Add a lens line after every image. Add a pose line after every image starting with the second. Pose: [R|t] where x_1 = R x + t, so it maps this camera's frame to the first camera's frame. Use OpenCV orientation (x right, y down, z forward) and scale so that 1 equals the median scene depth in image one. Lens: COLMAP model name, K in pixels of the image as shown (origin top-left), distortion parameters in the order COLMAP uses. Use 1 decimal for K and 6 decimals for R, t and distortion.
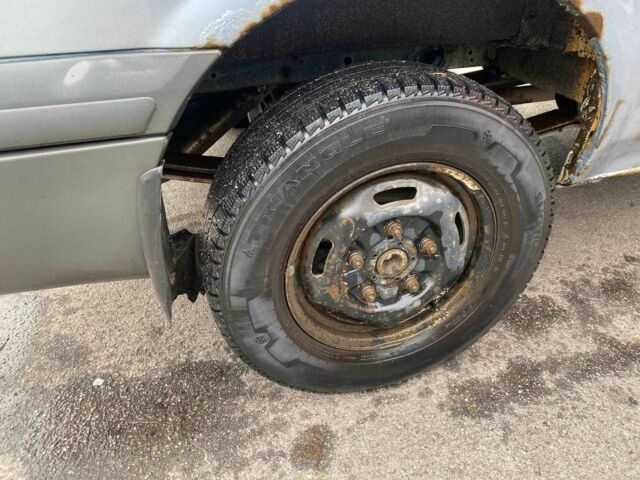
lens RADIAL K [[460.4, 0, 319.6], [0, 460.4, 238.7], [0, 0, 1]] dist [0.014016, -0.003325]
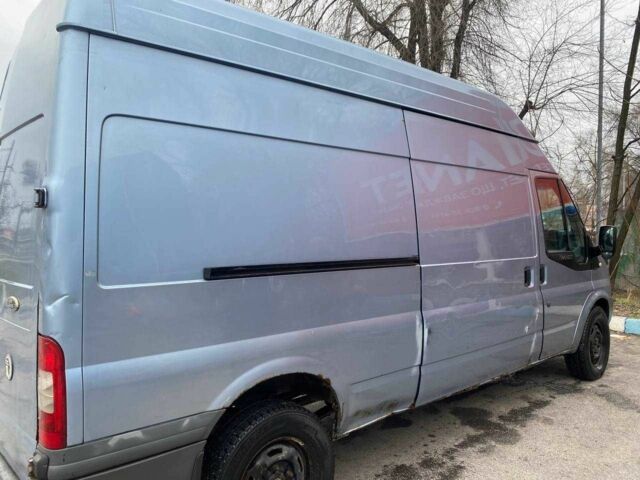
lens RADIAL K [[460.4, 0, 320.3], [0, 460.4, 238.2], [0, 0, 1]] dist [0.014016, -0.003325]
pose [[0.903931, 0.022186, 0.427103, -0.713666], [0.227170, 0.821217, -0.523446, 0.321616], [-0.362357, 0.570184, 0.737284, -1.618707]]
